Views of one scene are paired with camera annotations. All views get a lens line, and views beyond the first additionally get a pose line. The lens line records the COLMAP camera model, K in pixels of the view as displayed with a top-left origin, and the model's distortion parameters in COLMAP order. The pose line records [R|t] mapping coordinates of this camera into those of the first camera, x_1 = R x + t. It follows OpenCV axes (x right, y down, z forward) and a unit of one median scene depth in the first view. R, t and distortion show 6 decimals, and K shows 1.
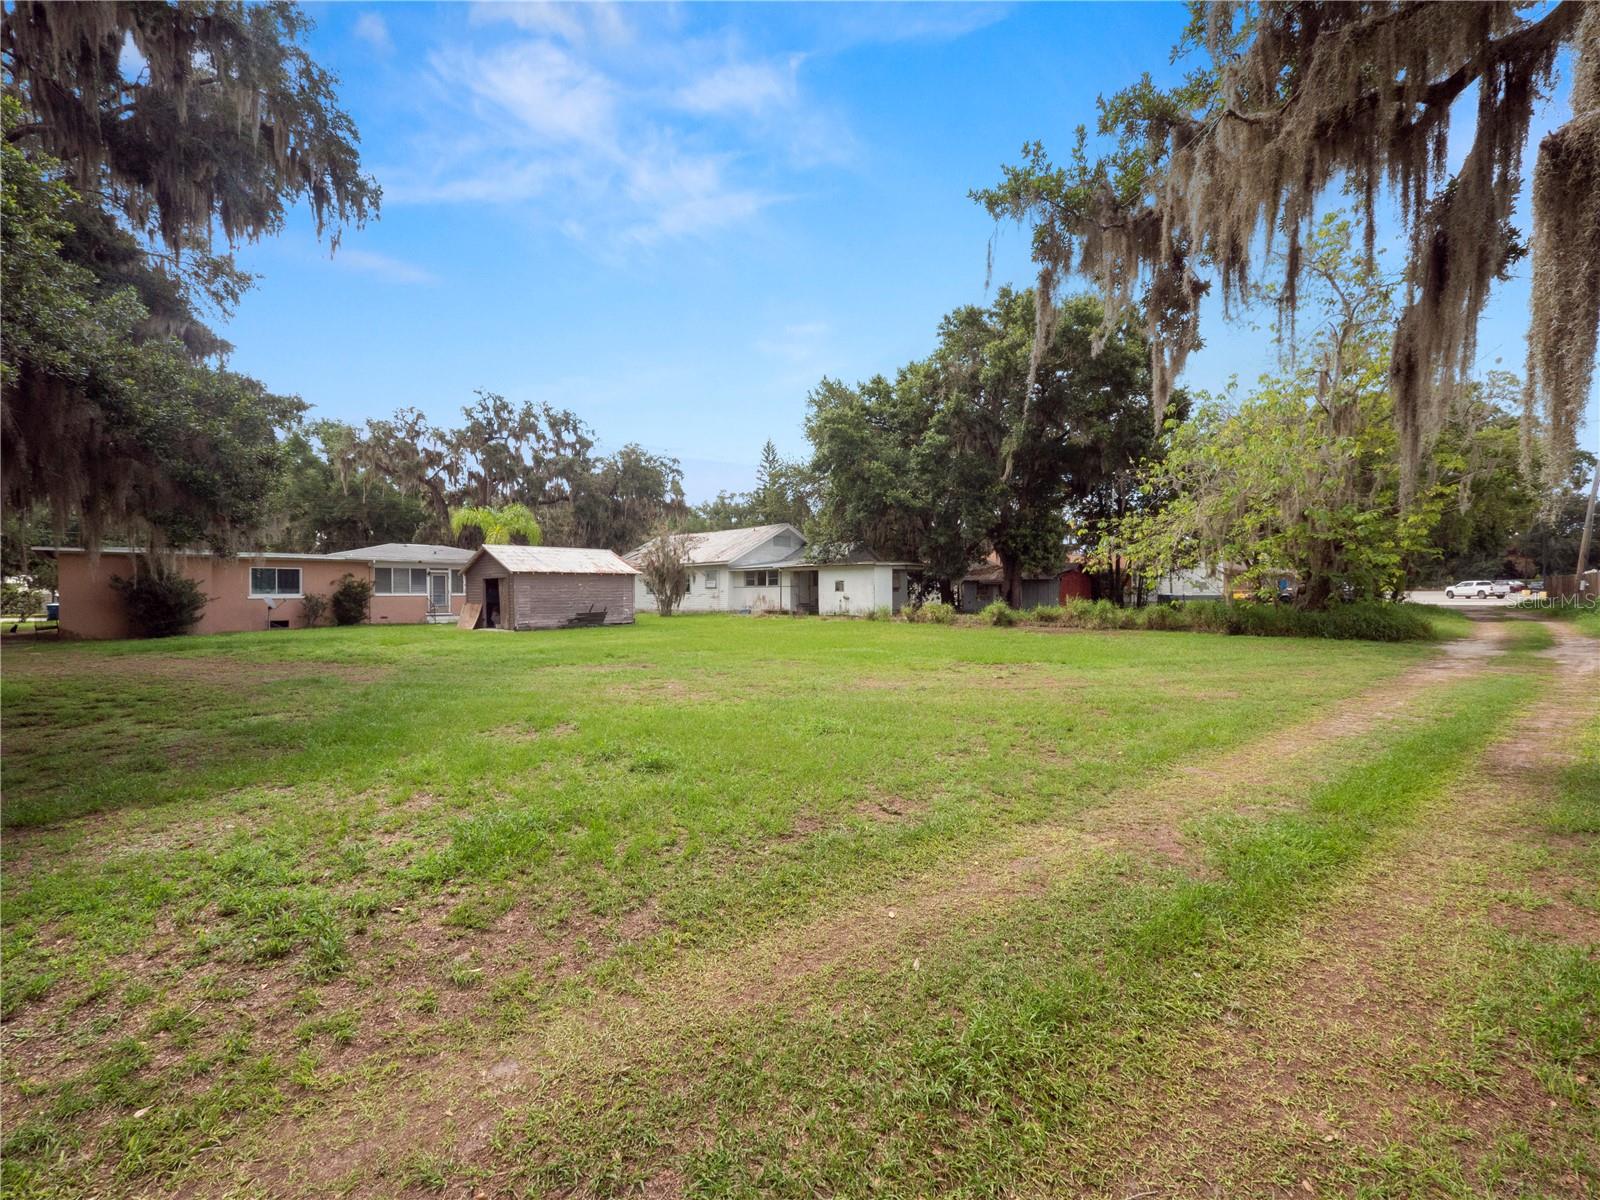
lens RADIAL K [[672.9, 0, 807.8], [0, 672.9, 589.4], [0, 0, 1]] dist [-0.003771, 0.000028]
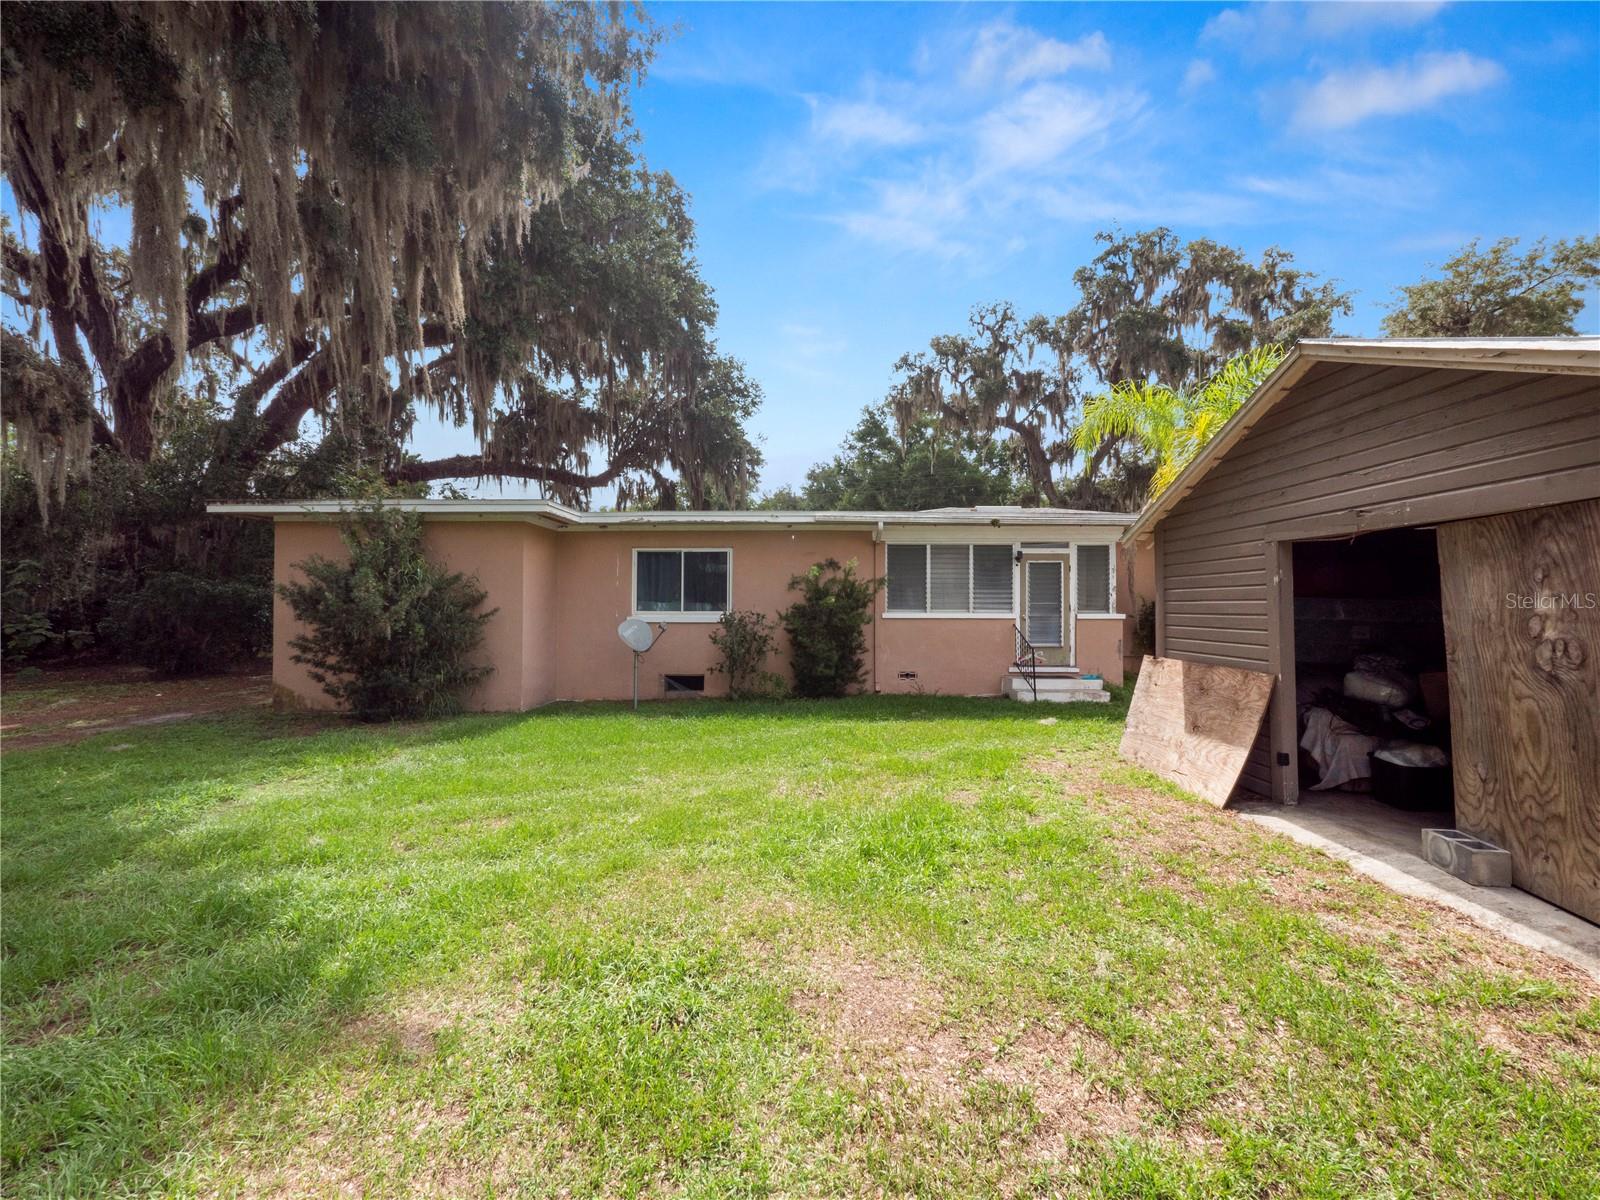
lens RADIAL K [[672.9, 0, 801.5], [0, 672.9, 601.1], [0, 0, 1]] dist [-0.003771, 0.000028]
pose [[0.674664, -0.001255, -0.738124, -0.369089], [-0.004556, 0.999972, -0.005865, 0.002223], [0.738111, 0.007320, 0.674640, 0.659178]]
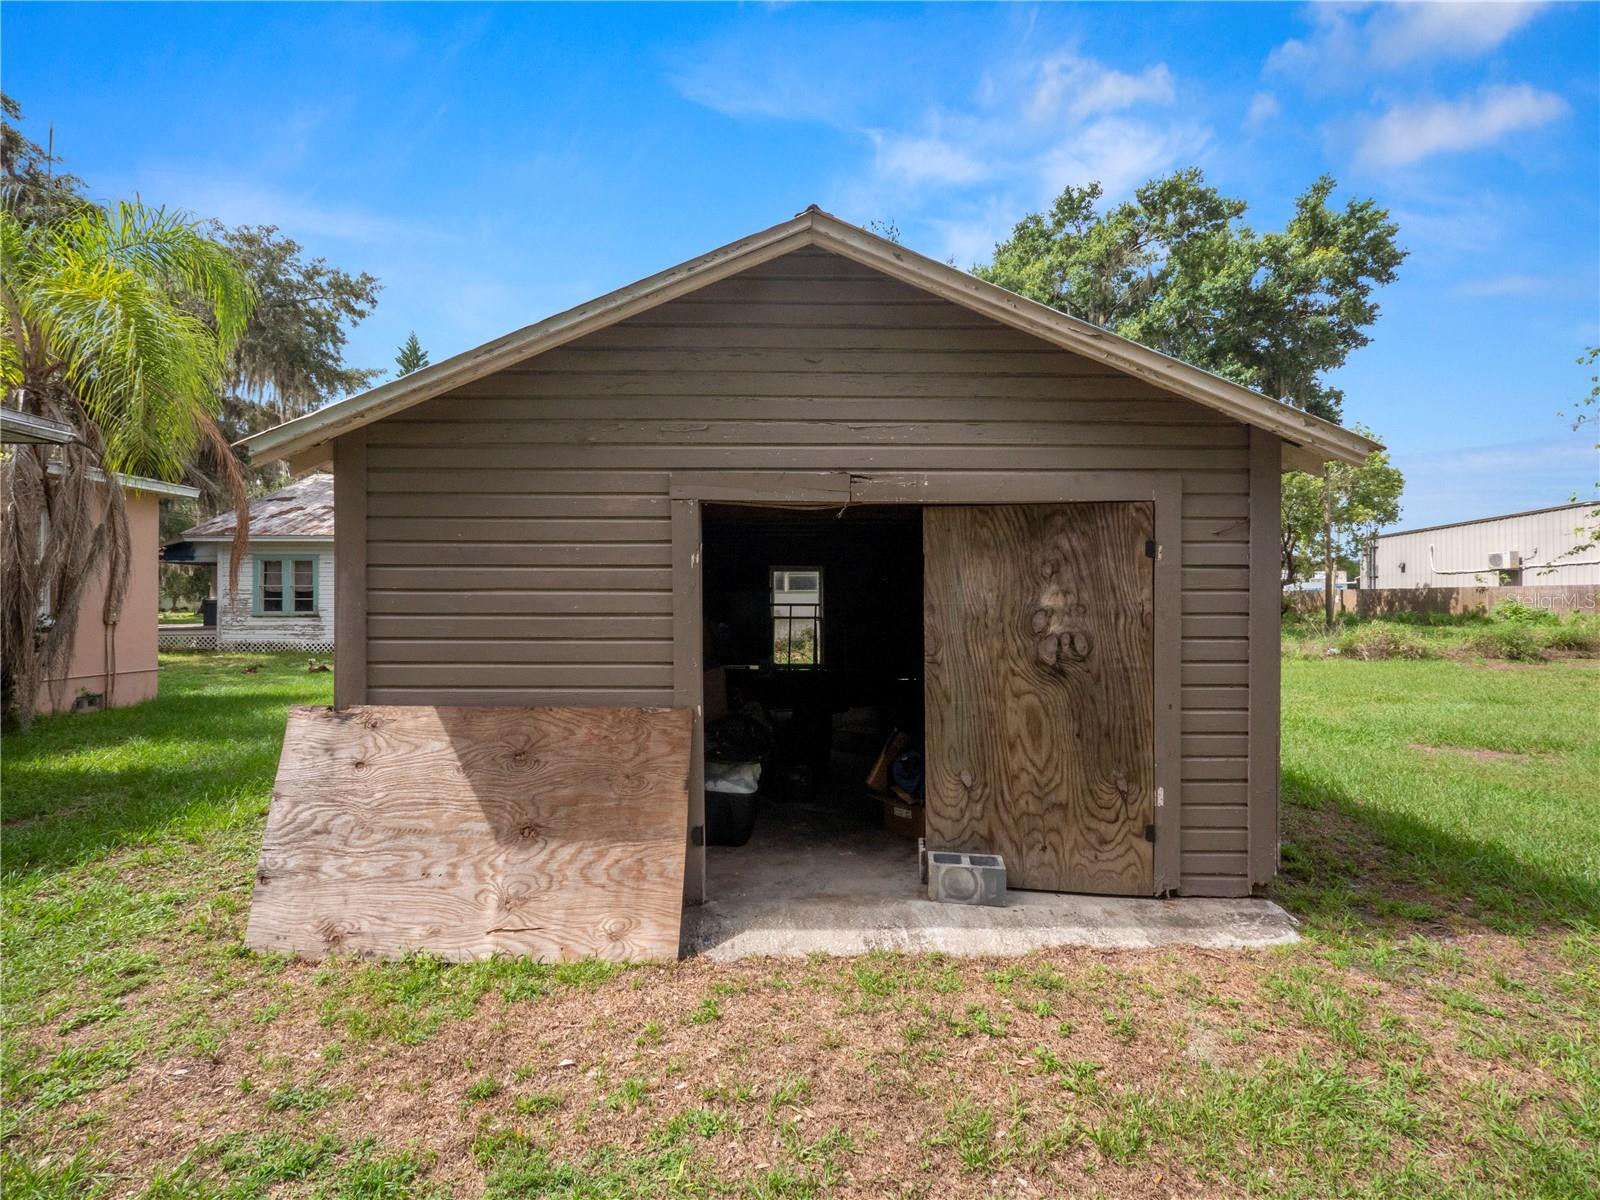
lens RADIAL K [[672.9, 0, 794.1], [0, 672.9, 598.8], [0, 0, 1]] dist [-0.003771, 0.000028]
pose [[0.728726, 0.006306, 0.684776, -0.469290], [-0.002332, 0.999975, -0.006727, 0.002306], [-0.684801, 0.003305, 0.728723, 0.764198]]
